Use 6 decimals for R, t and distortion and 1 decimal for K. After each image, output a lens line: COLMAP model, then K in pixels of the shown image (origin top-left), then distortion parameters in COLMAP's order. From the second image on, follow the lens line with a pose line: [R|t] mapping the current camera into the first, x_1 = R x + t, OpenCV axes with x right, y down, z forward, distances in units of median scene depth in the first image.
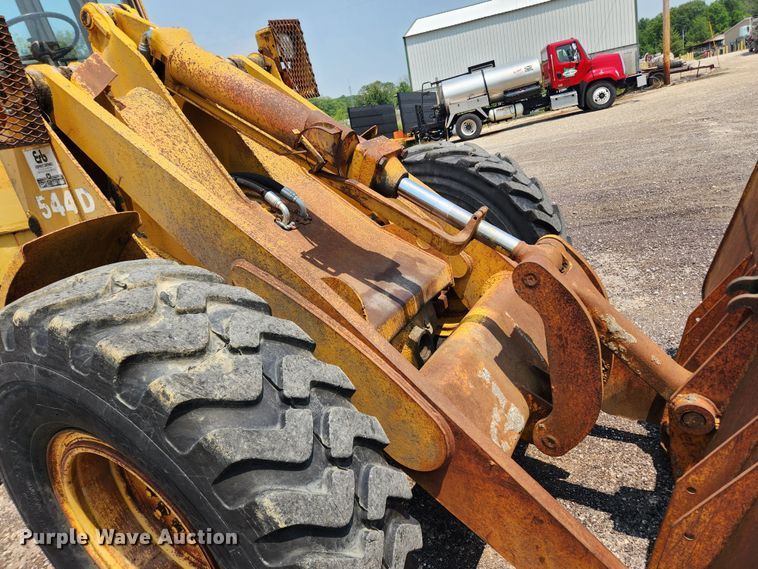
lens RADIAL K [[505.5, 0, 394.0], [0, 505.5, 278.4], [0, 0, 1]] dist [0.039549, -0.026465]
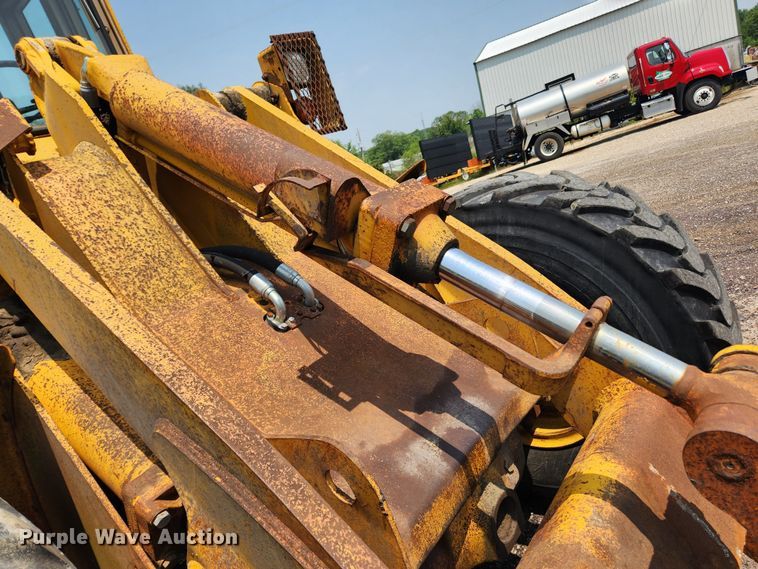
lens RADIAL K [[505.5, 0, 385.8], [0, 505.5, 292.0], [0, 0, 1]] dist [0.039549, -0.026465]
pose [[0.982863, -0.052296, -0.176764, 0.036705], [0.046354, 0.998218, -0.037579, -0.102454], [0.178414, 0.028742, 0.983536, 0.330557]]
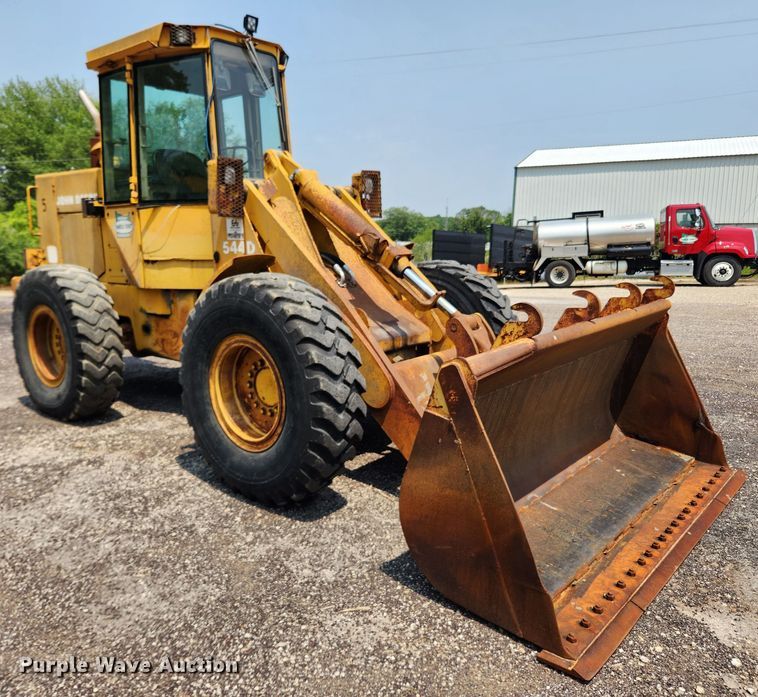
lens RADIAL K [[627.9, 0, 360.3], [0, 627.9, 343.4], [0, 0, 1]] dist [0.011330, -0.008821]
pose [[0.960122, 0.219193, -0.173551, 0.244046], [-0.241355, 0.963137, -0.118802, 0.299935], [0.141113, 0.155952, 0.977633, -0.973904]]
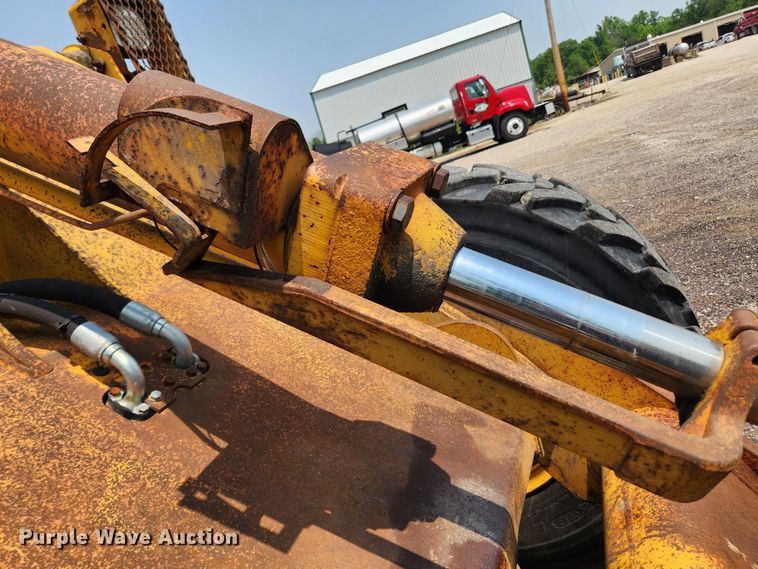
lens RADIAL K [[505.5, 0, 381.8], [0, 505.5, 277.4], [0, 0, 1]] dist [0.039549, -0.026465]
pose [[0.984181, -0.137724, 0.111447, -0.054289], [0.147809, 0.985100, -0.087920, -0.123582], [-0.097678, 0.103002, 0.989874, 0.526352]]
